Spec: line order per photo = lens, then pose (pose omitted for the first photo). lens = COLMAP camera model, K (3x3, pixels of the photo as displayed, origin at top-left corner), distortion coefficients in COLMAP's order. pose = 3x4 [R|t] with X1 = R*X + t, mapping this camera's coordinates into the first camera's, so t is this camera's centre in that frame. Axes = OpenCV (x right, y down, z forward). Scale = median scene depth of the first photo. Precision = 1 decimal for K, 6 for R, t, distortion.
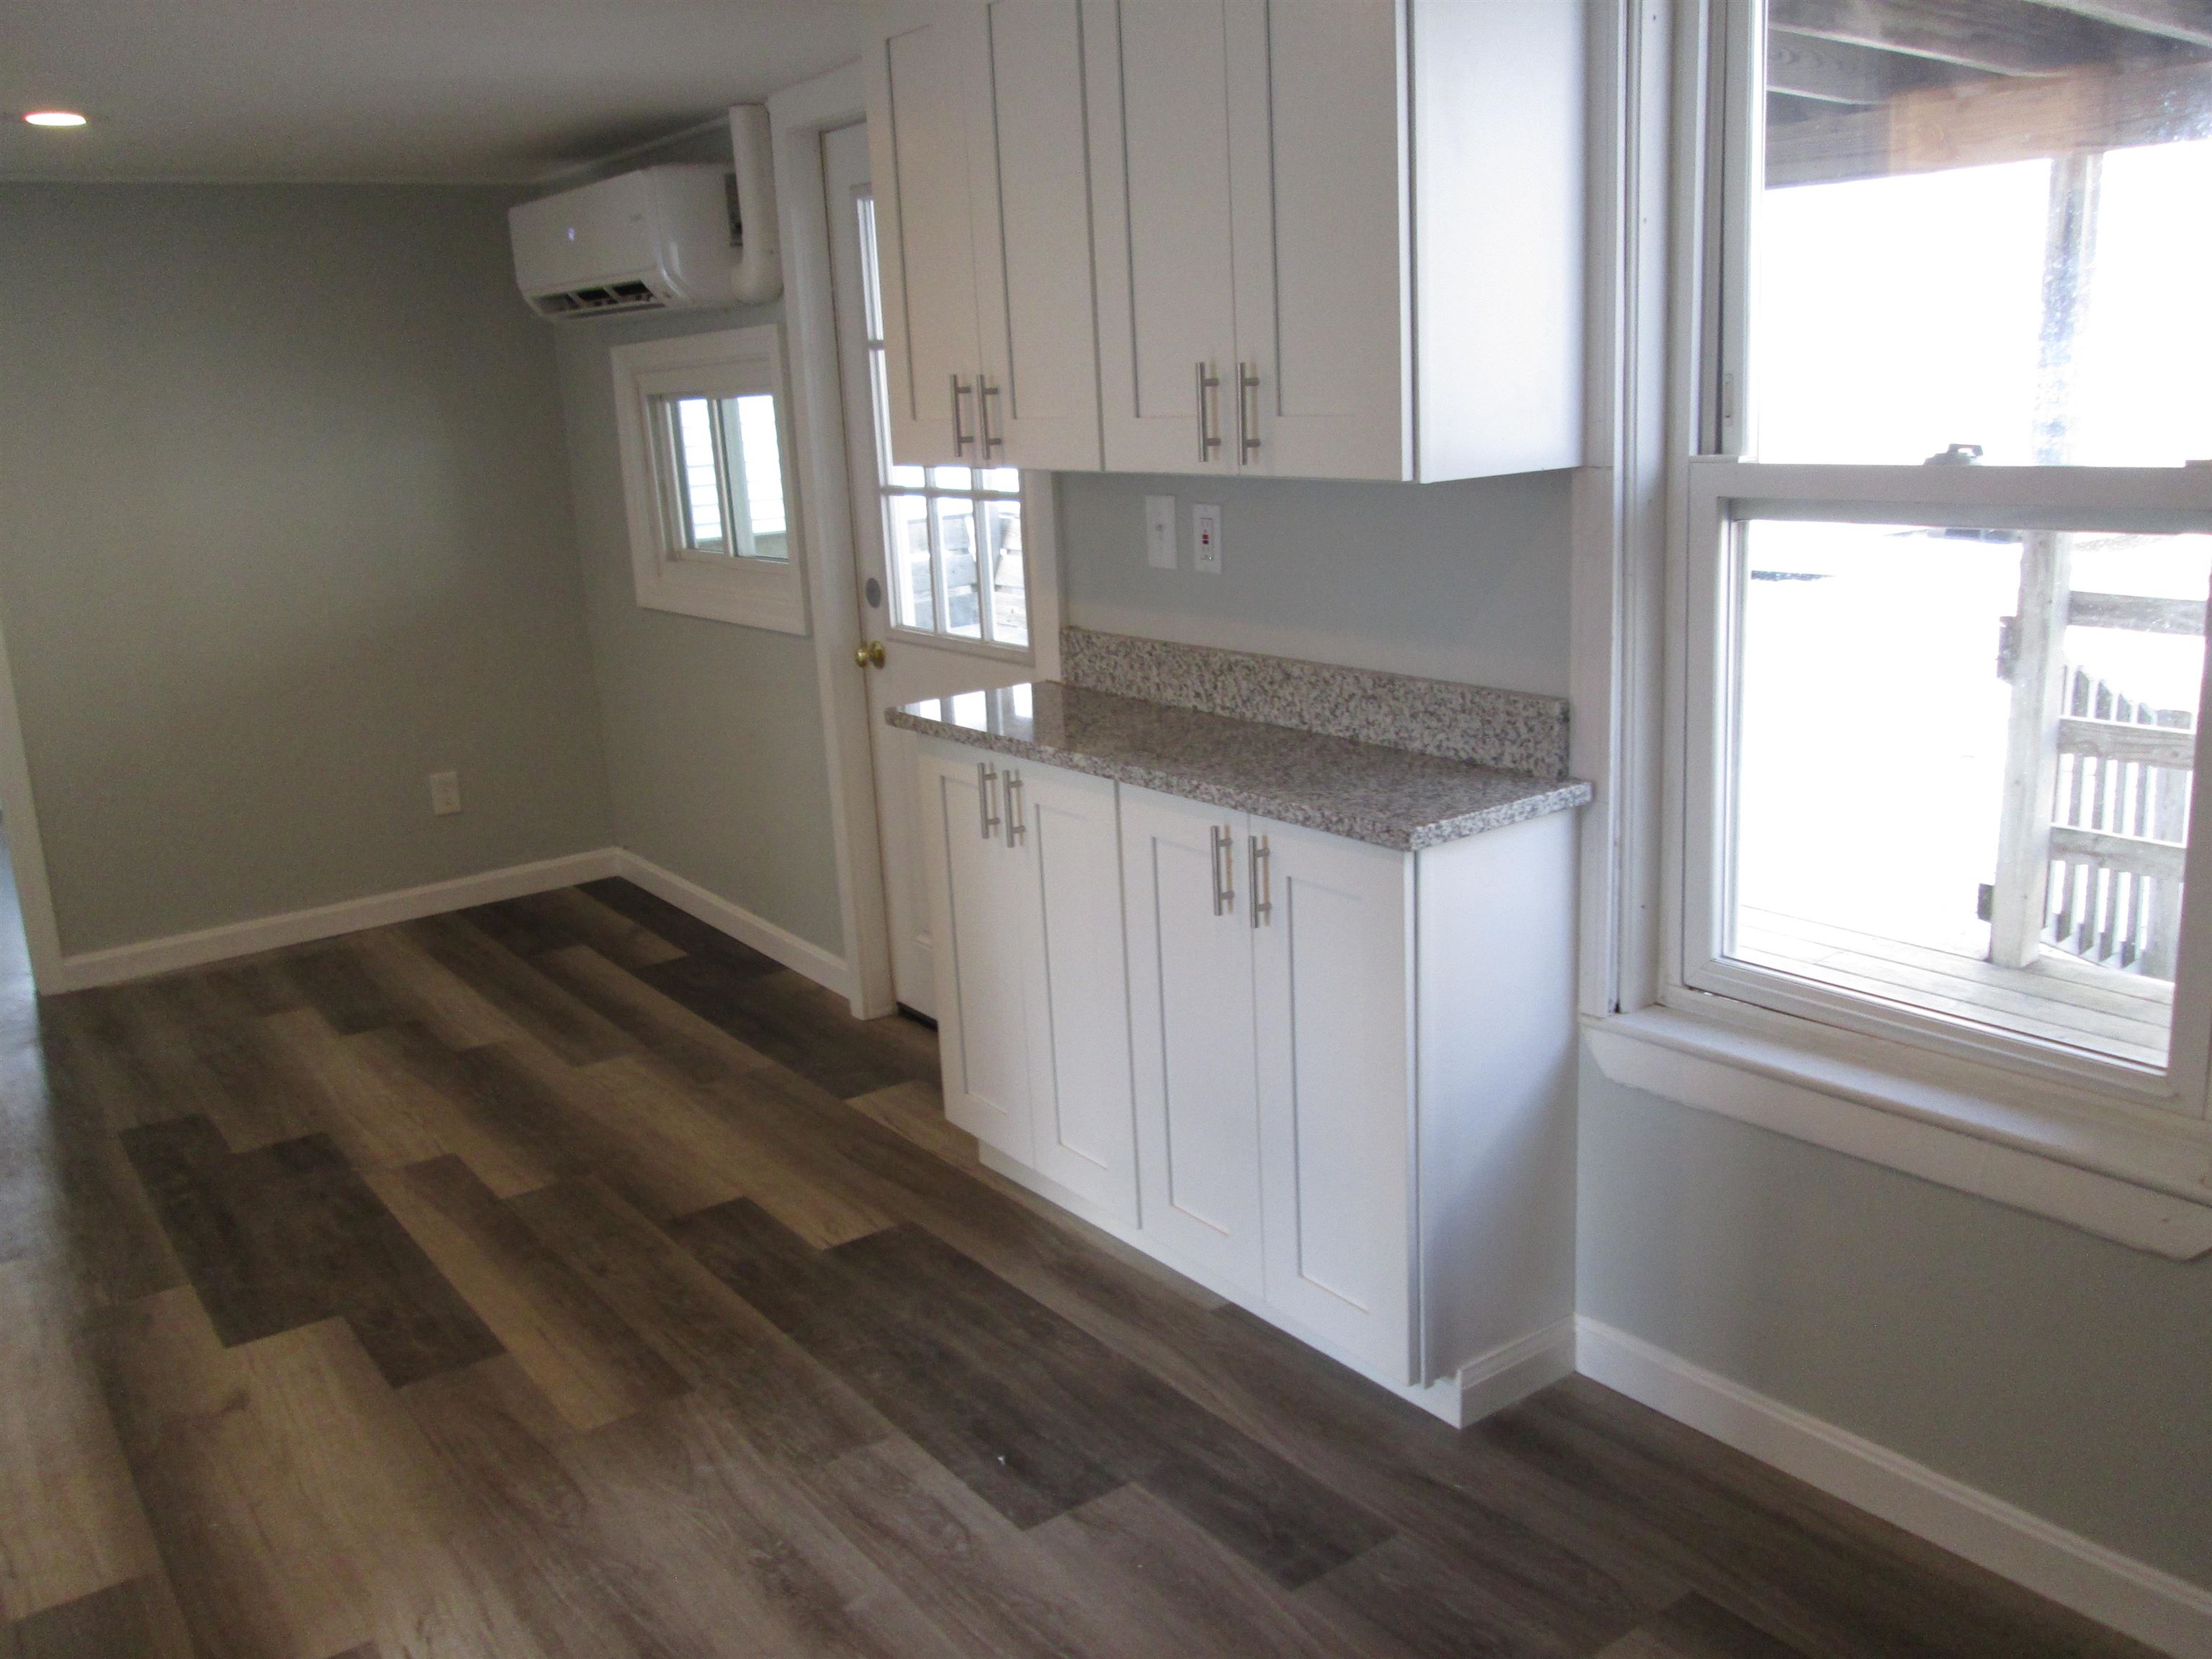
lens RADIAL K [[1832.2, 0, 1117.0], [0, 1832.2, 833.0], [0, 0, 1]] dist [-0.054729, 0.030467]
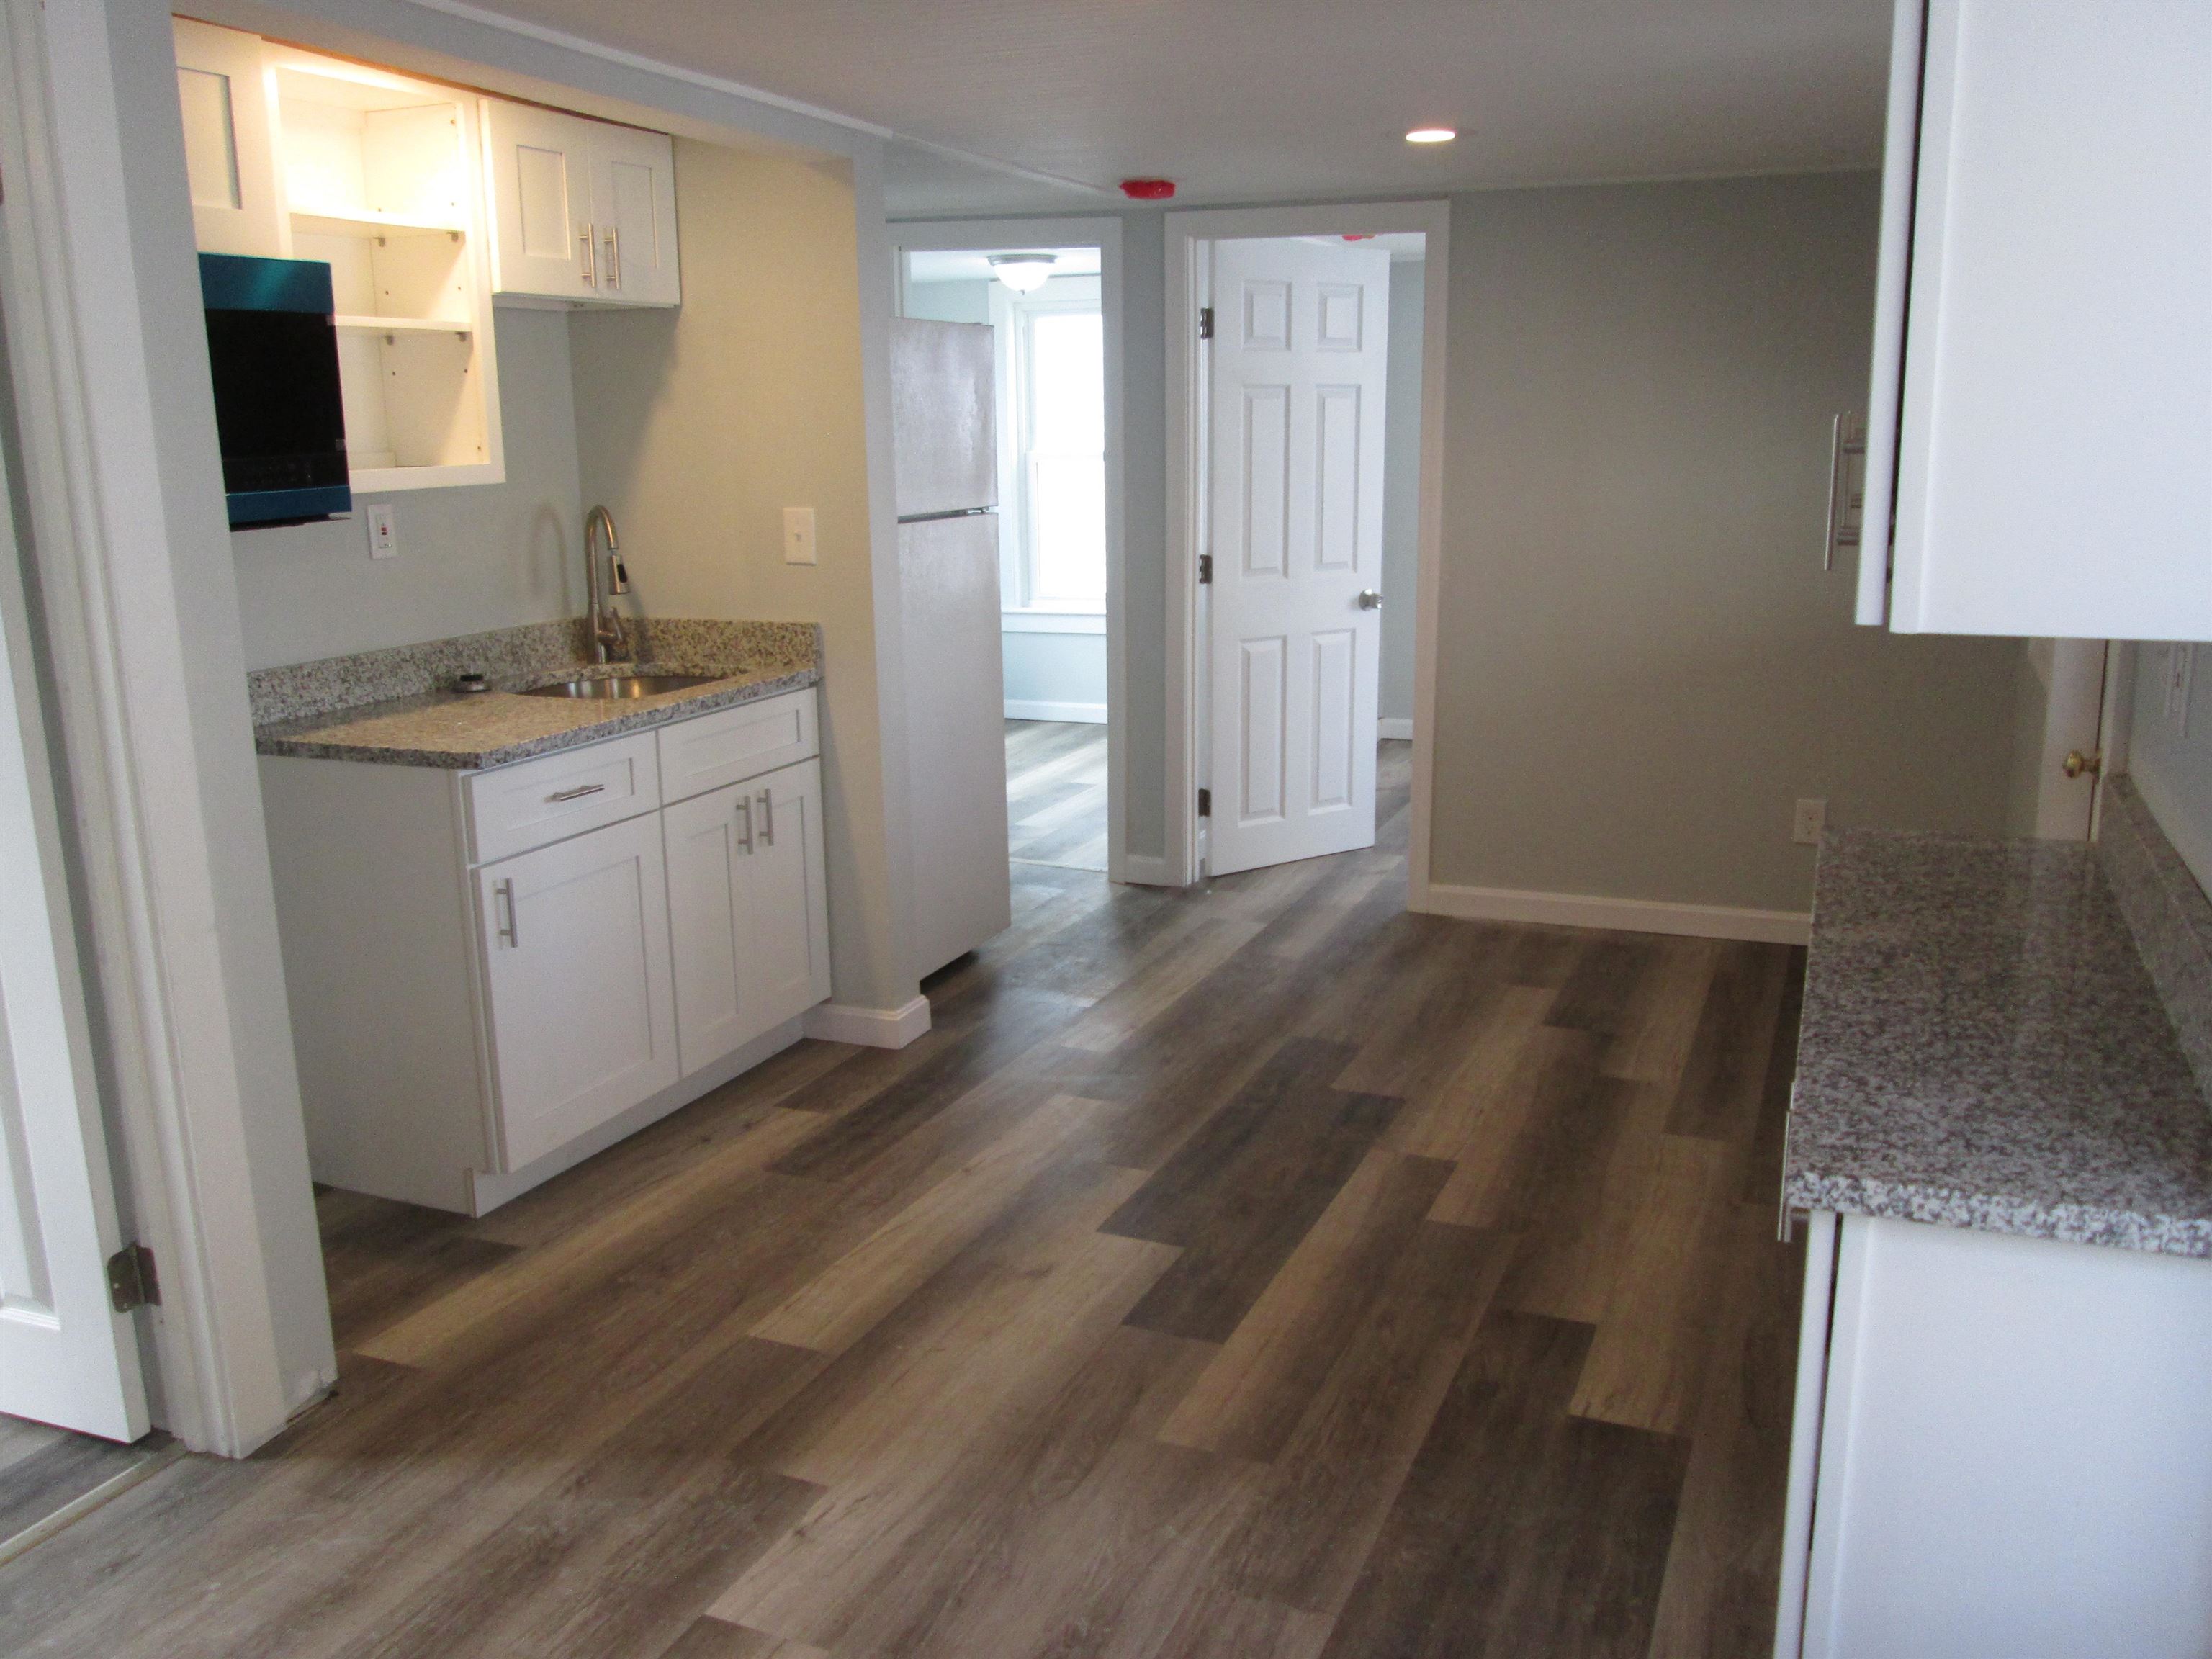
lens RADIAL K [[1832.2, 0, 1101.1], [0, 1832.2, 828.1], [0, 0, 1]] dist [-0.054729, 0.030467]
pose [[0.513901, 0.228583, -0.826835, 0.396313], [-0.220496, 0.966660, 0.130194, -0.108883], [0.829028, 0.115407, 0.547169, 0.337398]]
